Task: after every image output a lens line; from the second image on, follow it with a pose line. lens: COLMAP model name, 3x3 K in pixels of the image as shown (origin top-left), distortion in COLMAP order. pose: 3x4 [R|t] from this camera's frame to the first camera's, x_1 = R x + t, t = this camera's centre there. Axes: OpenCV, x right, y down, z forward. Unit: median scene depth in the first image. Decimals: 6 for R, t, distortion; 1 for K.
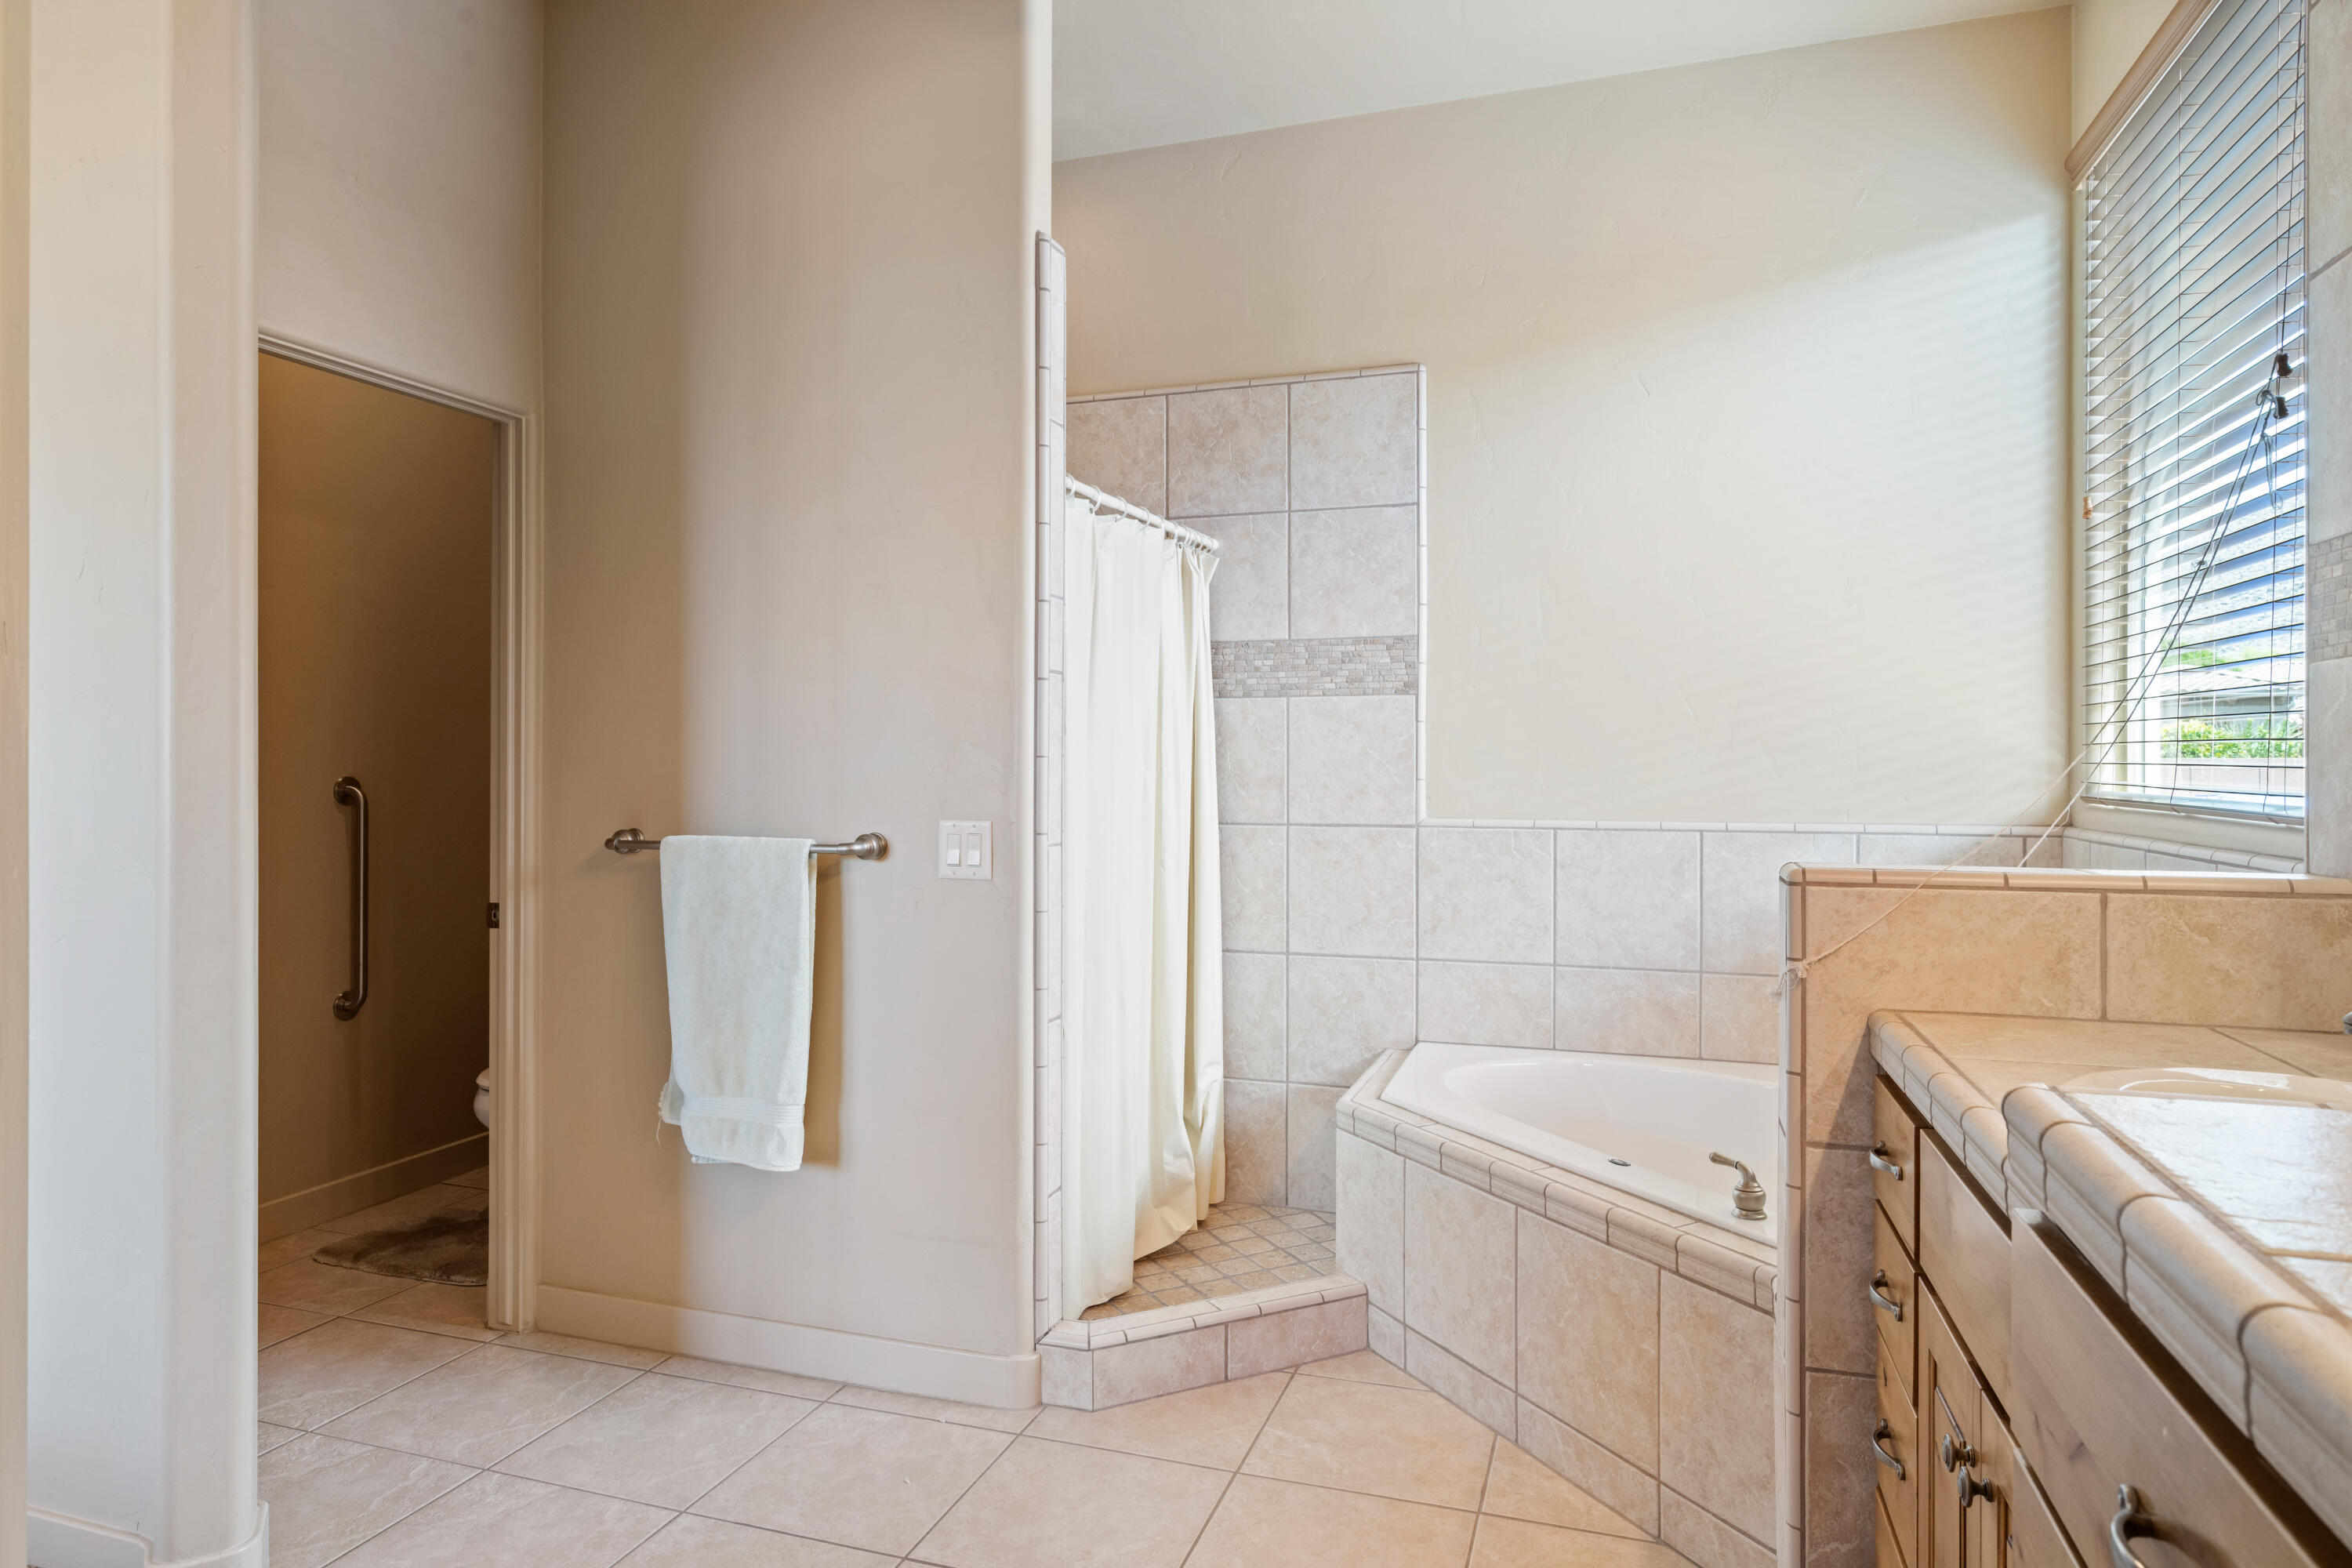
lens RADIAL K [[1383.8, 0, 1170.3], [0, 1383.8, 781.4], [0, 0, 1]] dist [-0.002774, -0.000251]
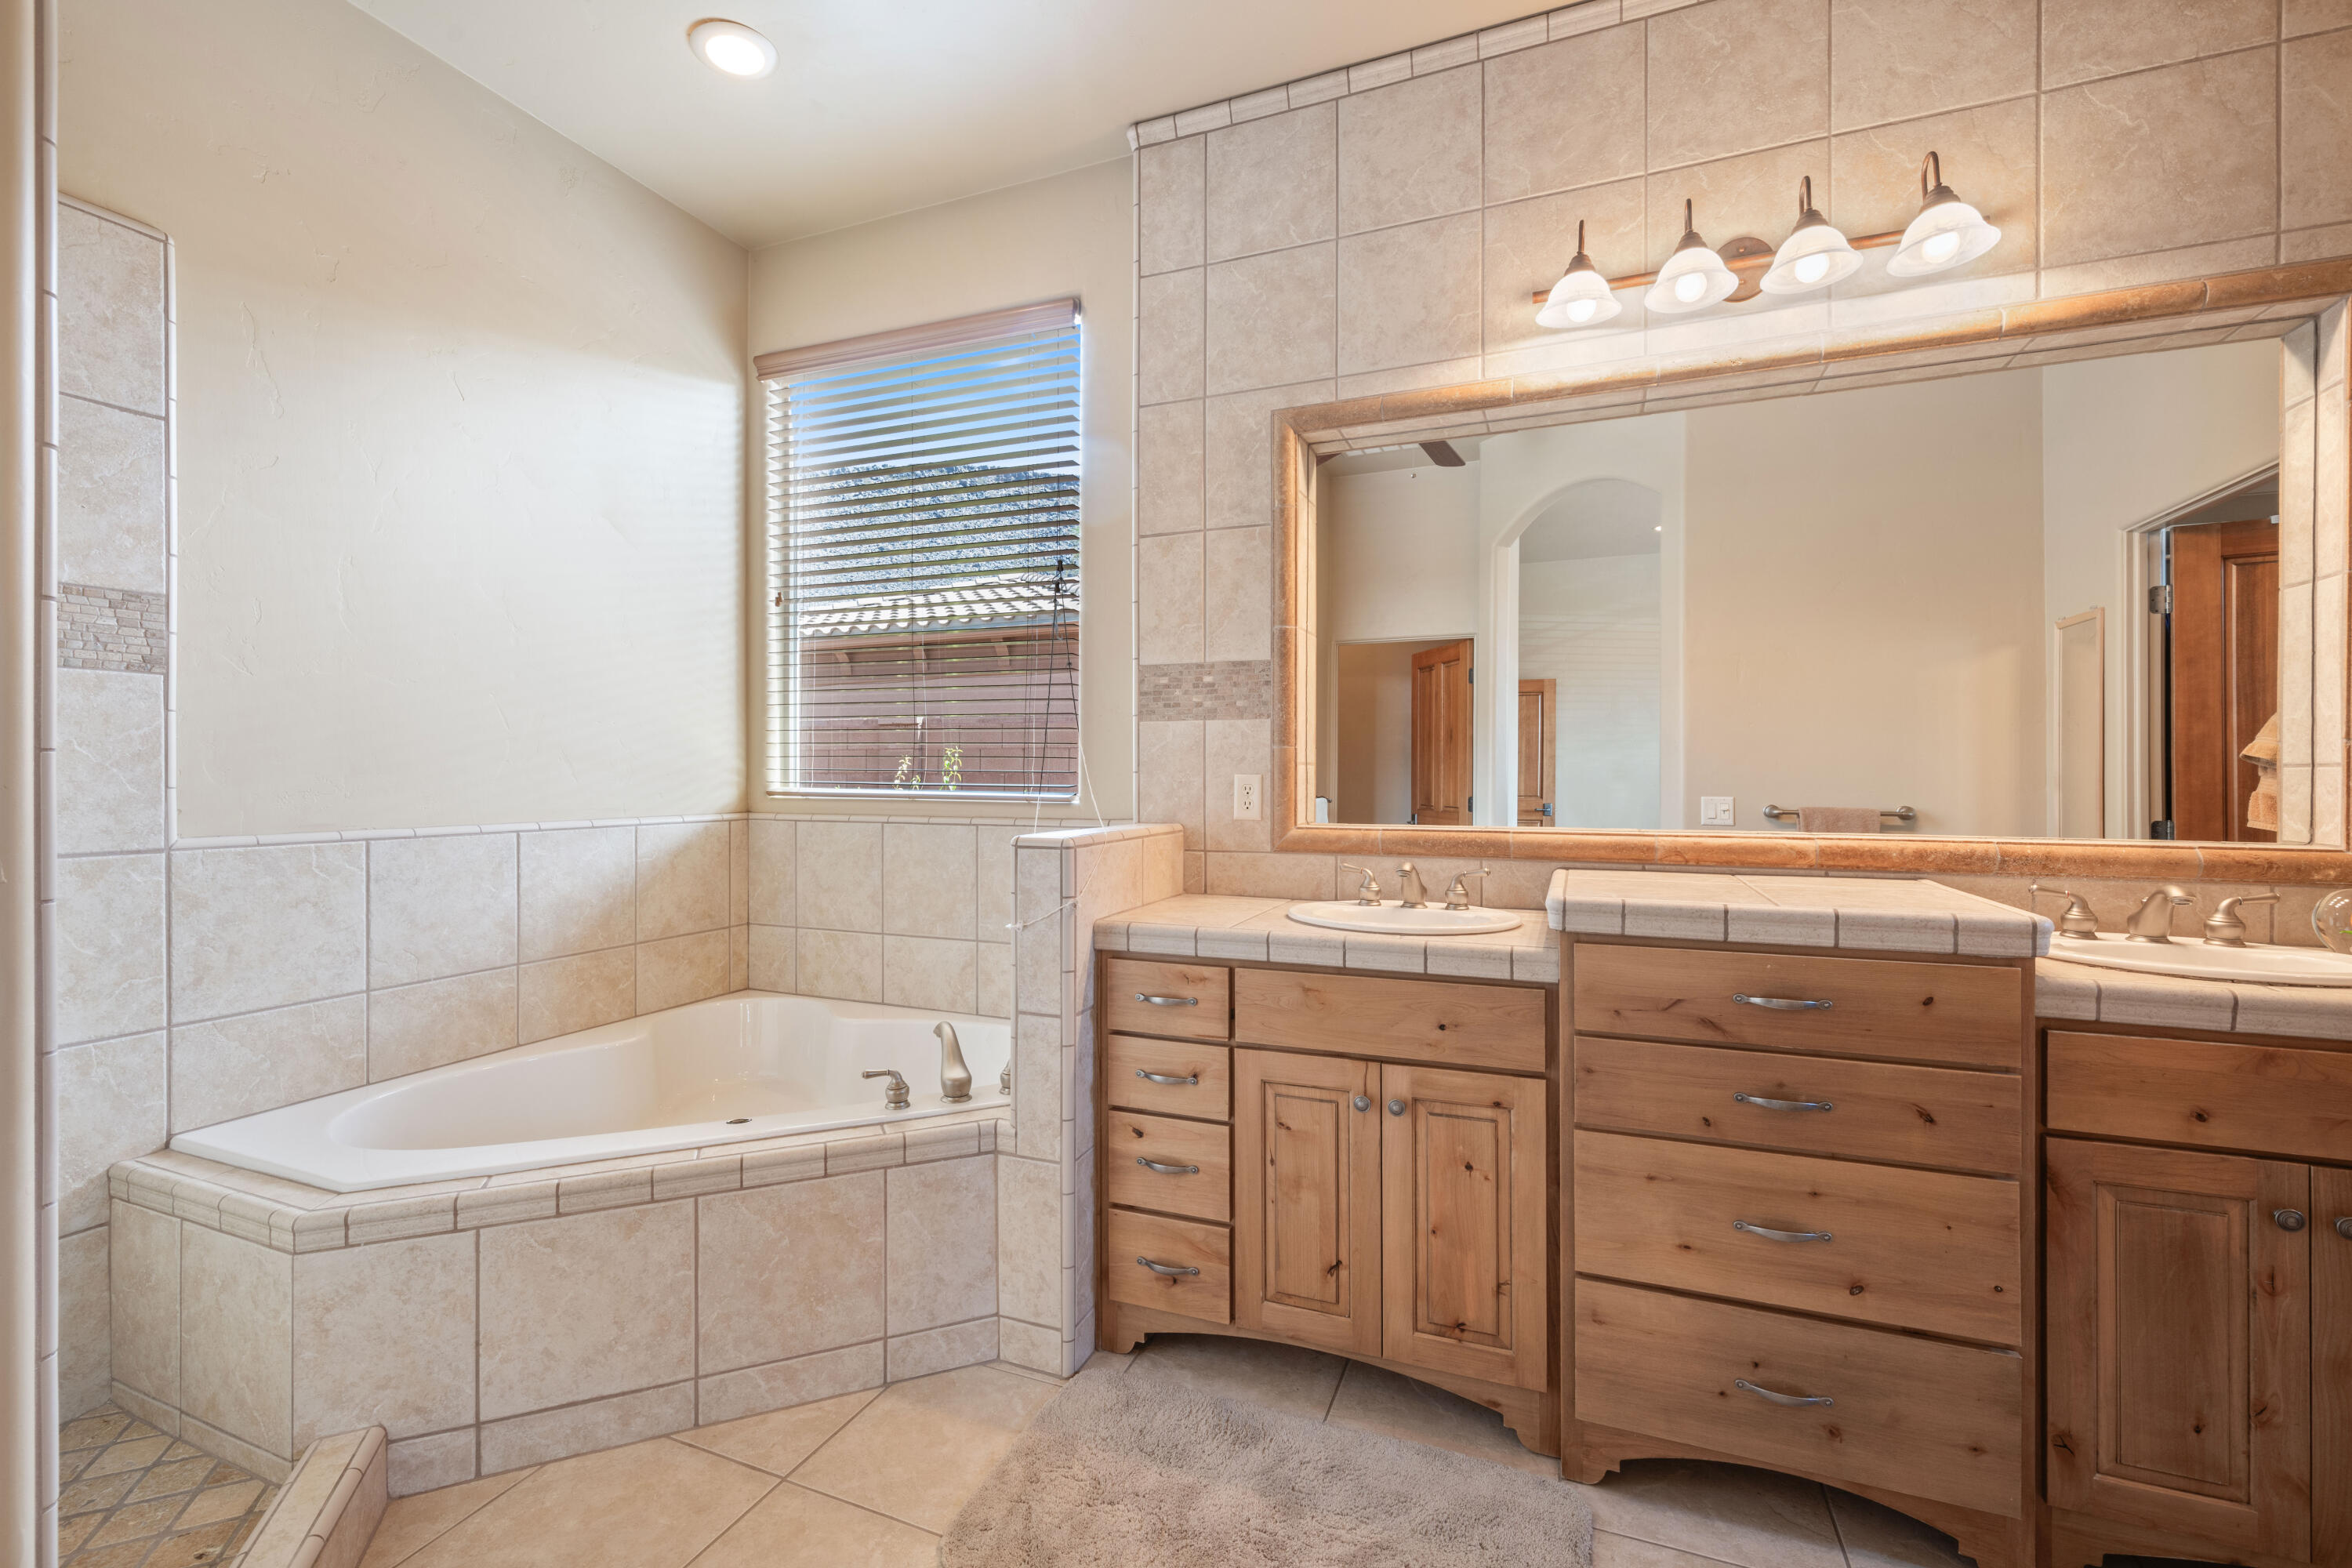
lens RADIAL K [[974.0, 0, 1217.7], [0, 974.0, 785.0], [0, 0, 1]] dist [-0.002901, 0.001184]
pose [[0.051282, -0.013448, 0.998594, -0.324636], [0.010653, 0.999860, 0.012918, -0.003685], [-0.998627, 0.009975, 0.051418, 0.413288]]
